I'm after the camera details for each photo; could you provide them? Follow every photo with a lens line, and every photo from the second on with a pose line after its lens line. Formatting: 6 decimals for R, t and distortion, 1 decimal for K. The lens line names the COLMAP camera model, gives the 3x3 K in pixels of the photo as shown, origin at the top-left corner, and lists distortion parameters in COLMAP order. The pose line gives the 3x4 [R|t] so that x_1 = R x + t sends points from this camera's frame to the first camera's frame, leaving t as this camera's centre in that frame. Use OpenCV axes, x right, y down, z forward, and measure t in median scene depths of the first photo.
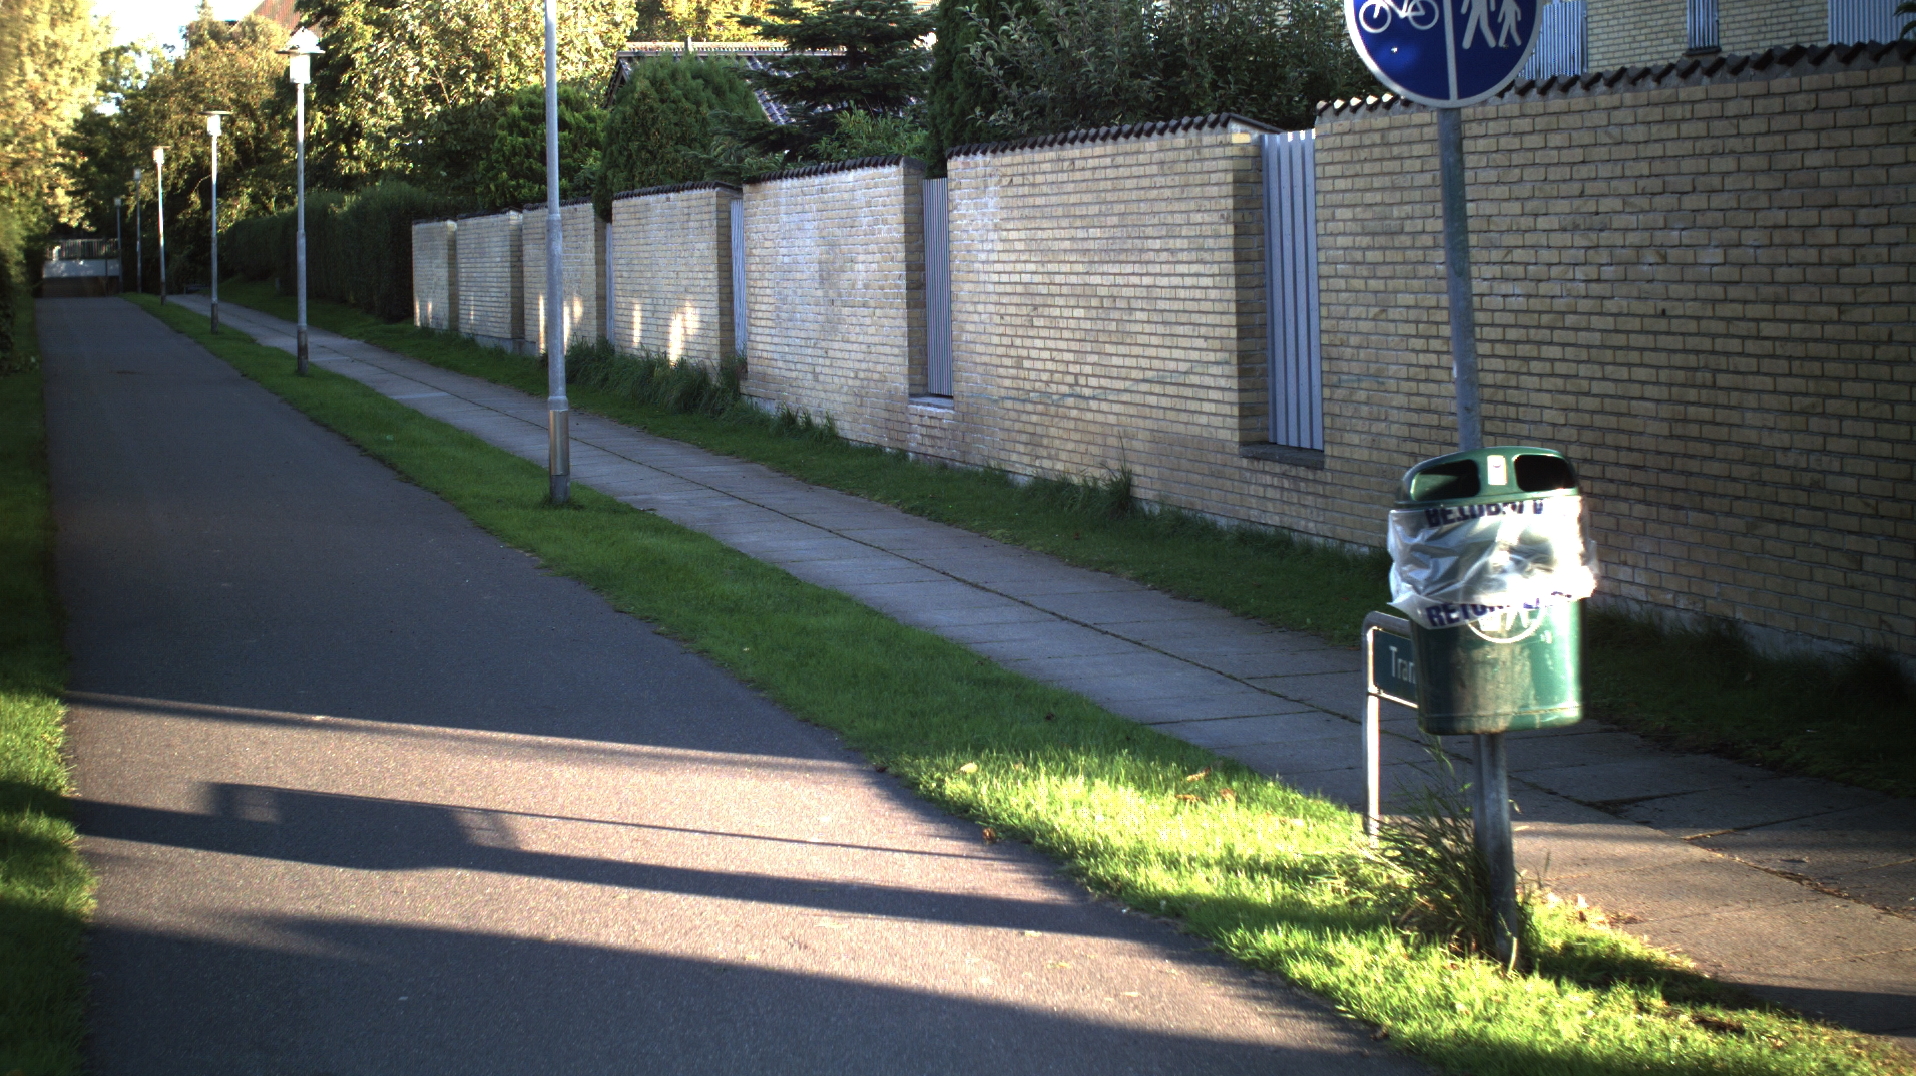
lens RADIAL K [[3336.6, 0, 958.4], [0, 3336.6, 542.1], [0, 0, 1]] dist [-0.262206, 0.000000]
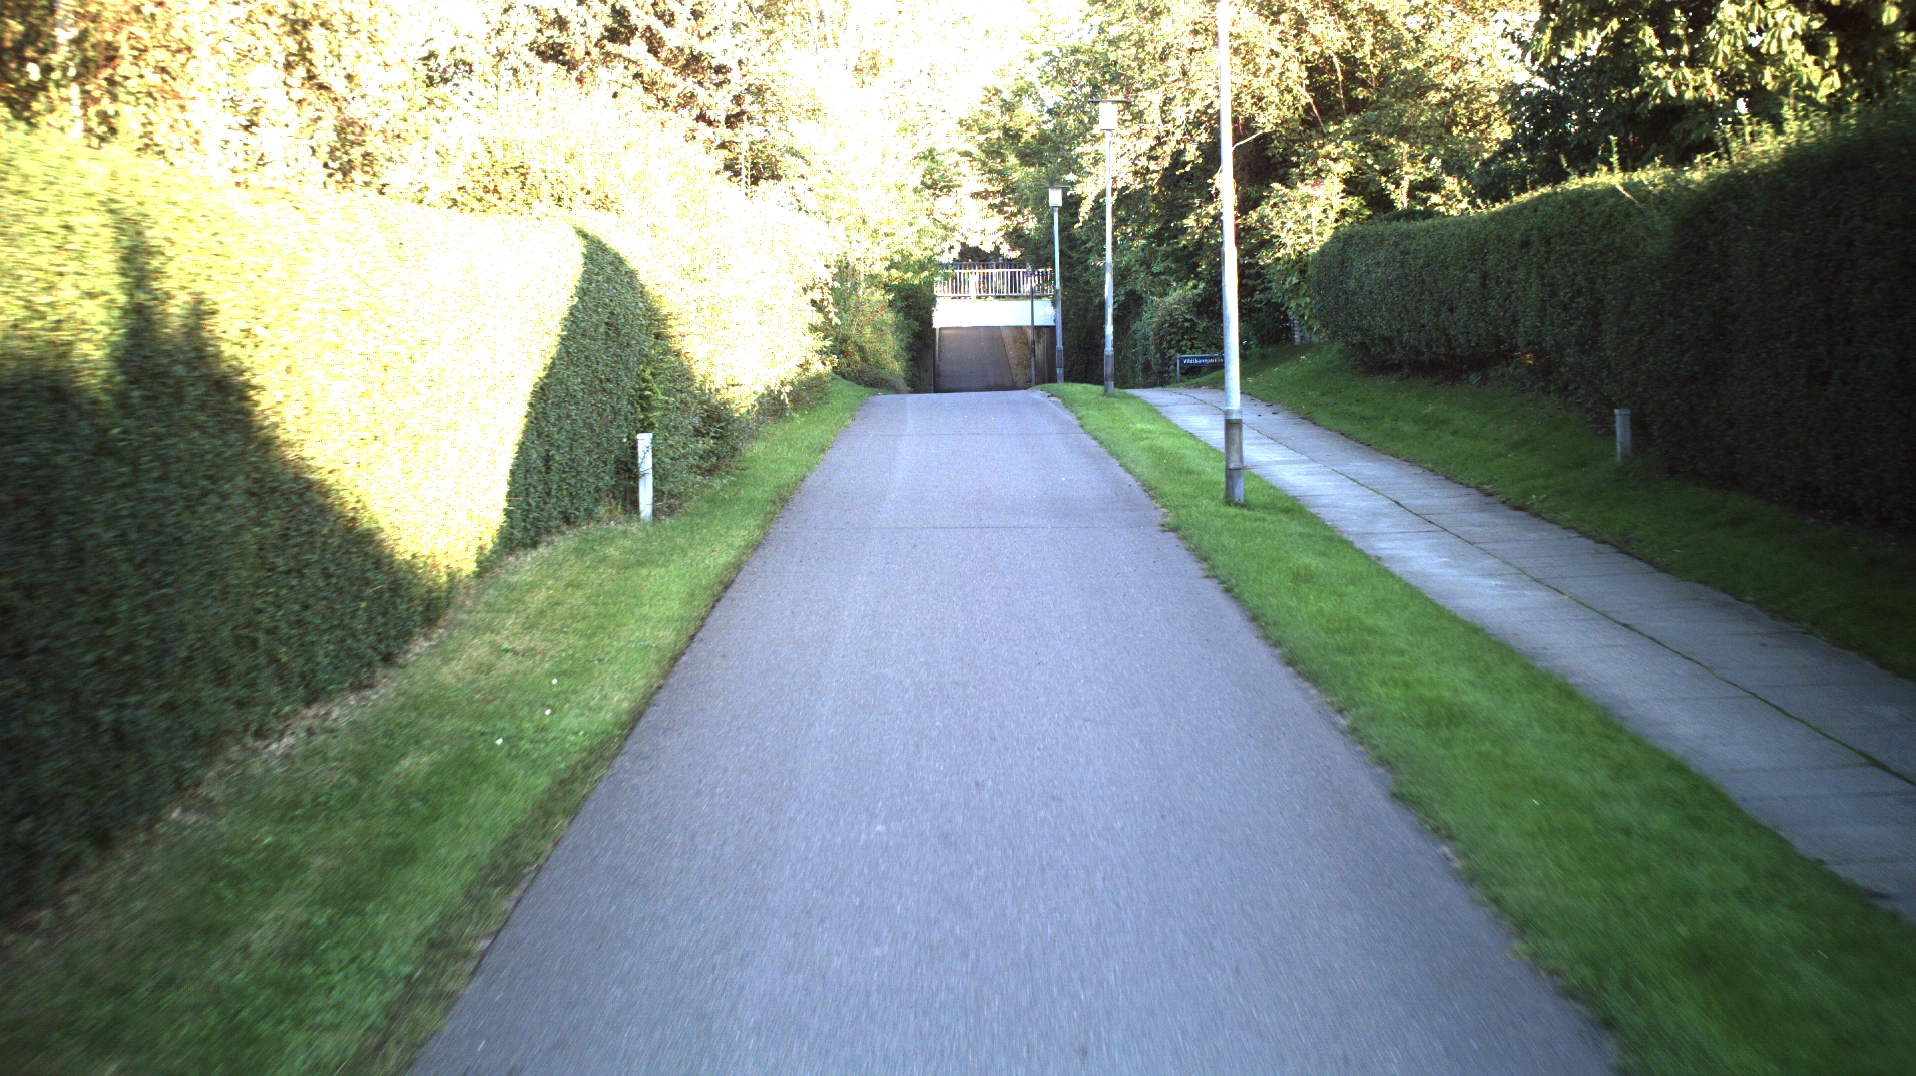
lens RADIAL K [[3318.0, 0, 965.2], [0, 3318.0, 533.5], [0, 0, 1]] dist [-0.219851, 0.000000]
pose [[0.962758, 0.017652, -0.269790, -0.368893], [-0.021006, 0.999734, -0.009553, -0.130212], [0.269549, 0.014864, 0.962872, 1.412177]]
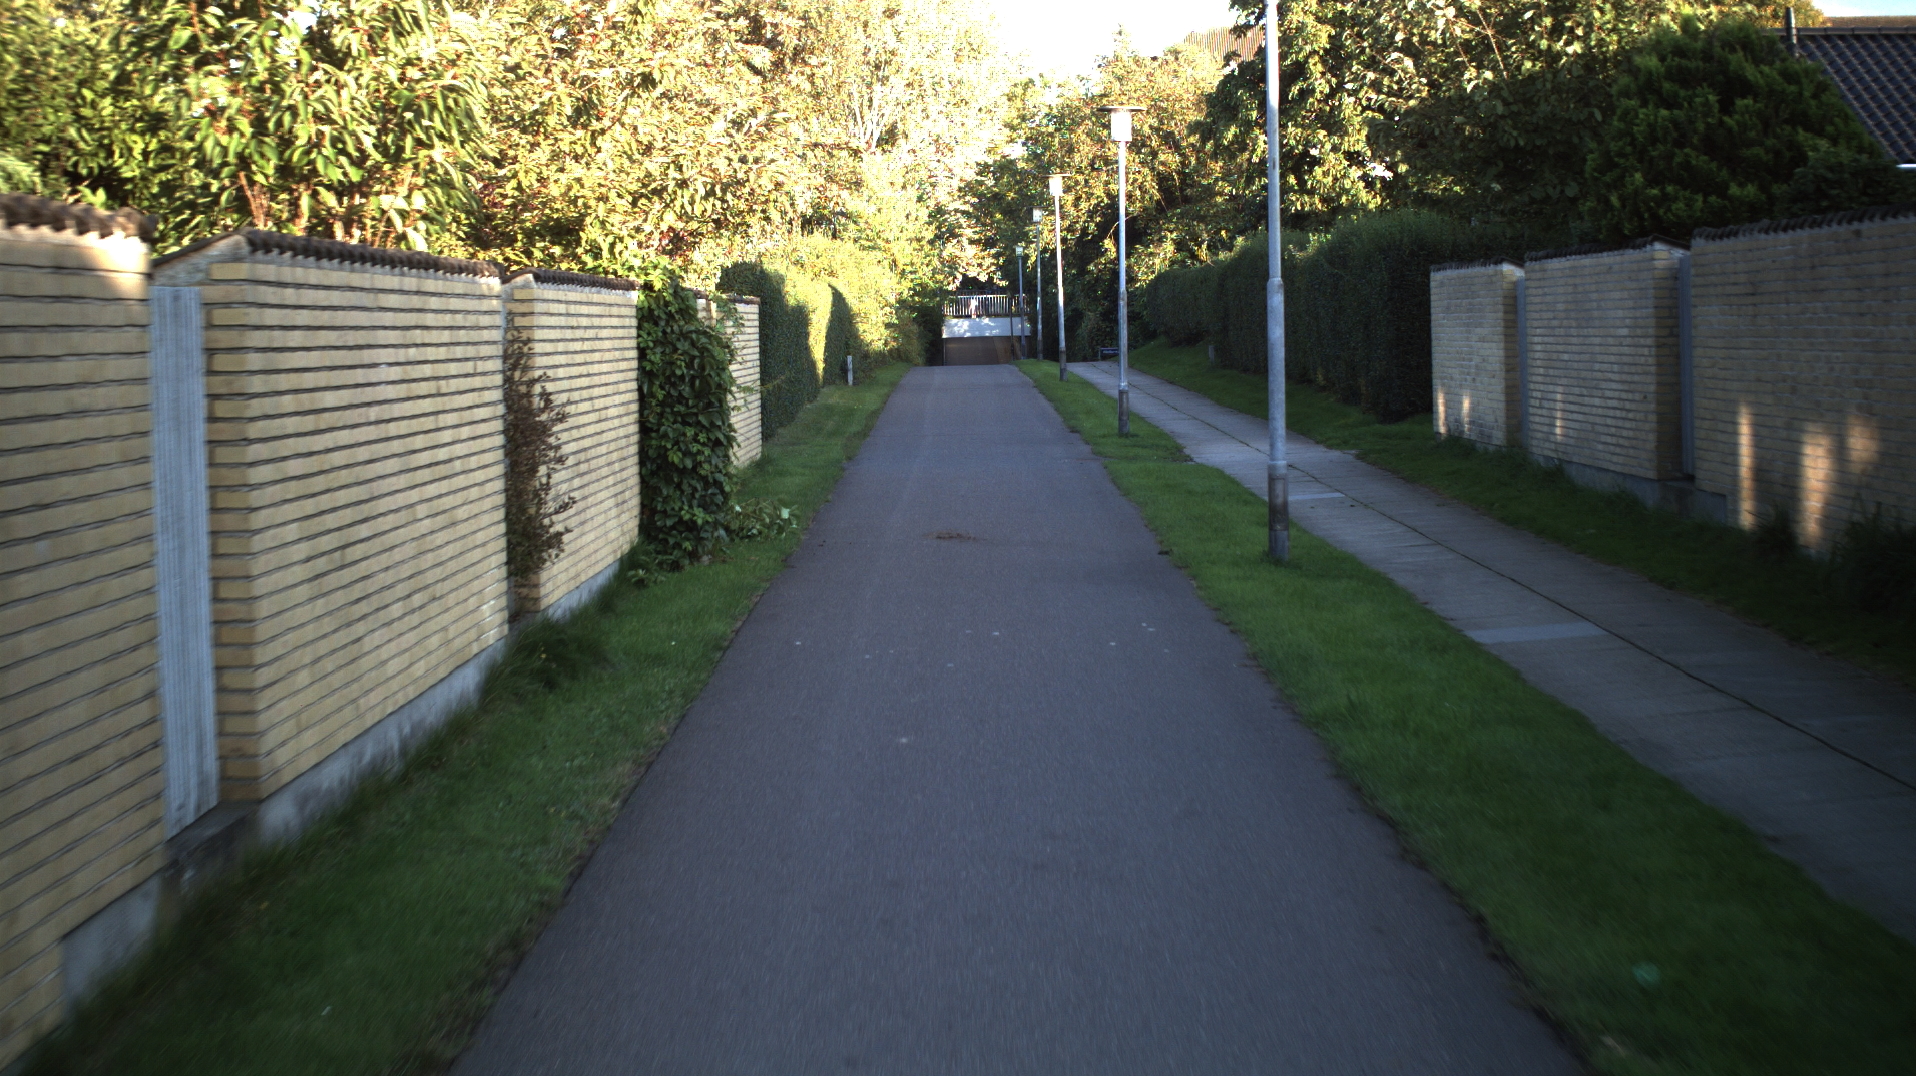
lens RADIAL K [[3336.6, 0, 968.9], [0, 3336.6, 532.6], [0, 0, 1]] dist [-0.262206, 0.000000]
pose [[0.962775, 0.004361, -0.270270, -0.102858], [-0.009522, 0.999796, -0.017786, -0.044311], [0.270137, 0.019697, 0.962620, 0.476980]]
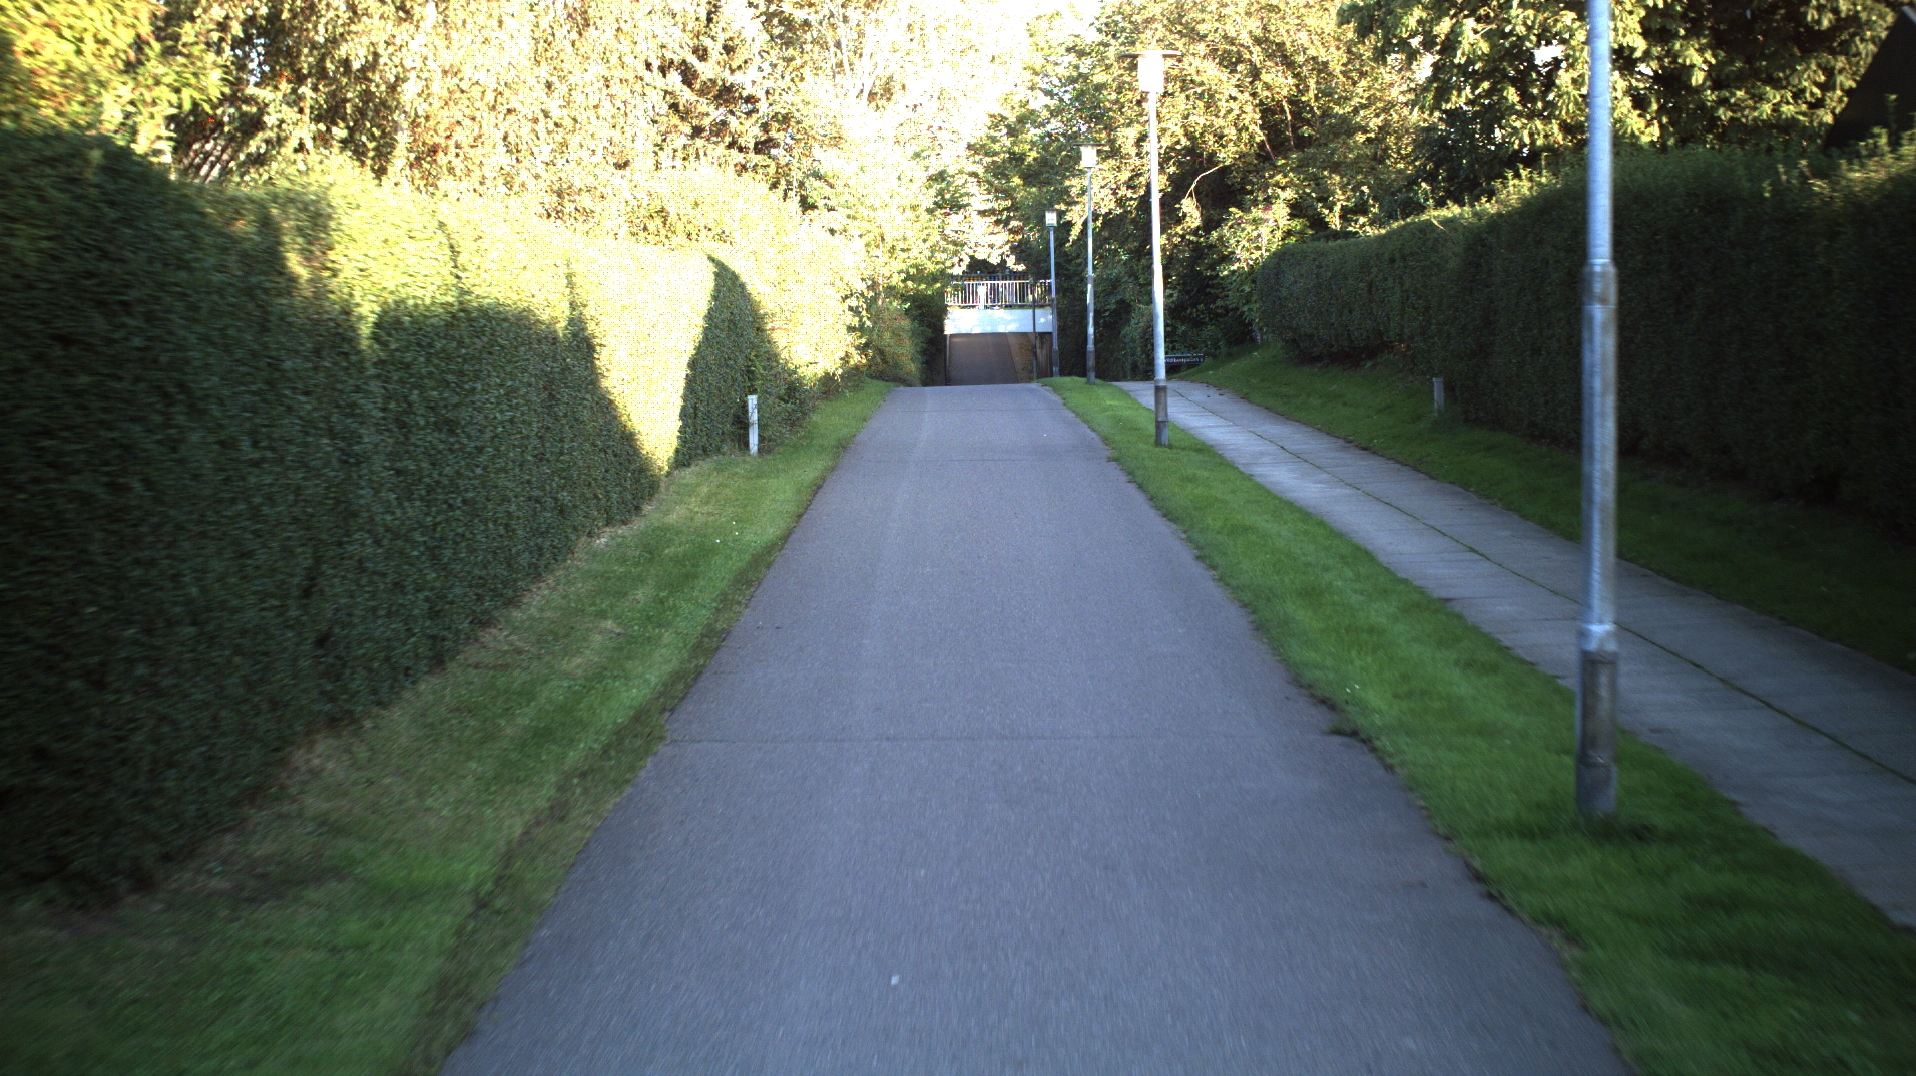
lens RADIAL K [[3328.5, 0, 953.0], [0, 3328.5, 526.1], [0, 0, 1]] dist [-0.250596, 0.000000]
pose [[0.960982, 0.012204, -0.276341, -0.302466], [-0.017074, 0.999738, -0.015224, -0.108910], [0.276083, 0.019348, 0.960939, 1.178540]]
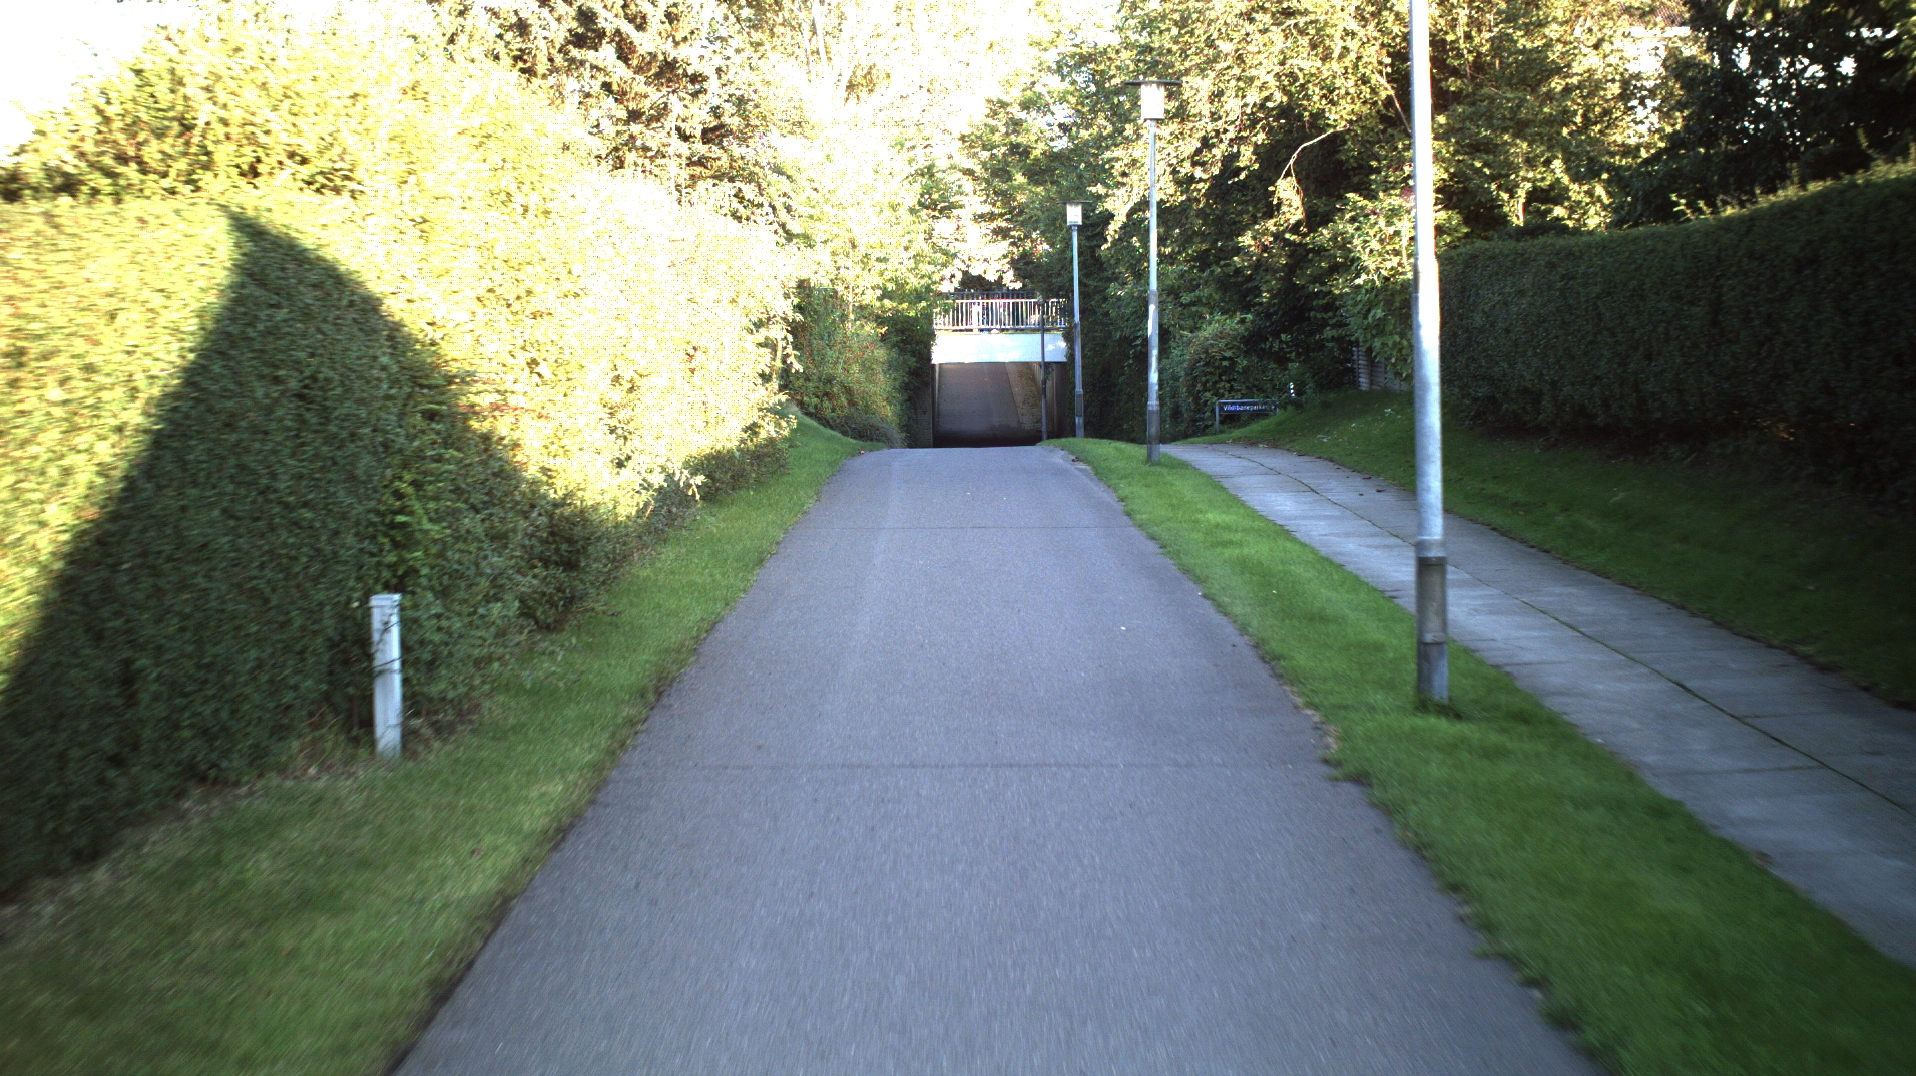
lens RADIAL K [[3310.6, 0, 950.9], [0, 3310.6, 542.1], [0, 0, 1]] dist [-0.199770, 0.000000]
pose [[0.961443, 0.017851, -0.274423, -0.434226], [-0.023113, 0.999606, -0.015954, -0.151339], [0.274030, 0.021682, 0.961477, 1.642829]]
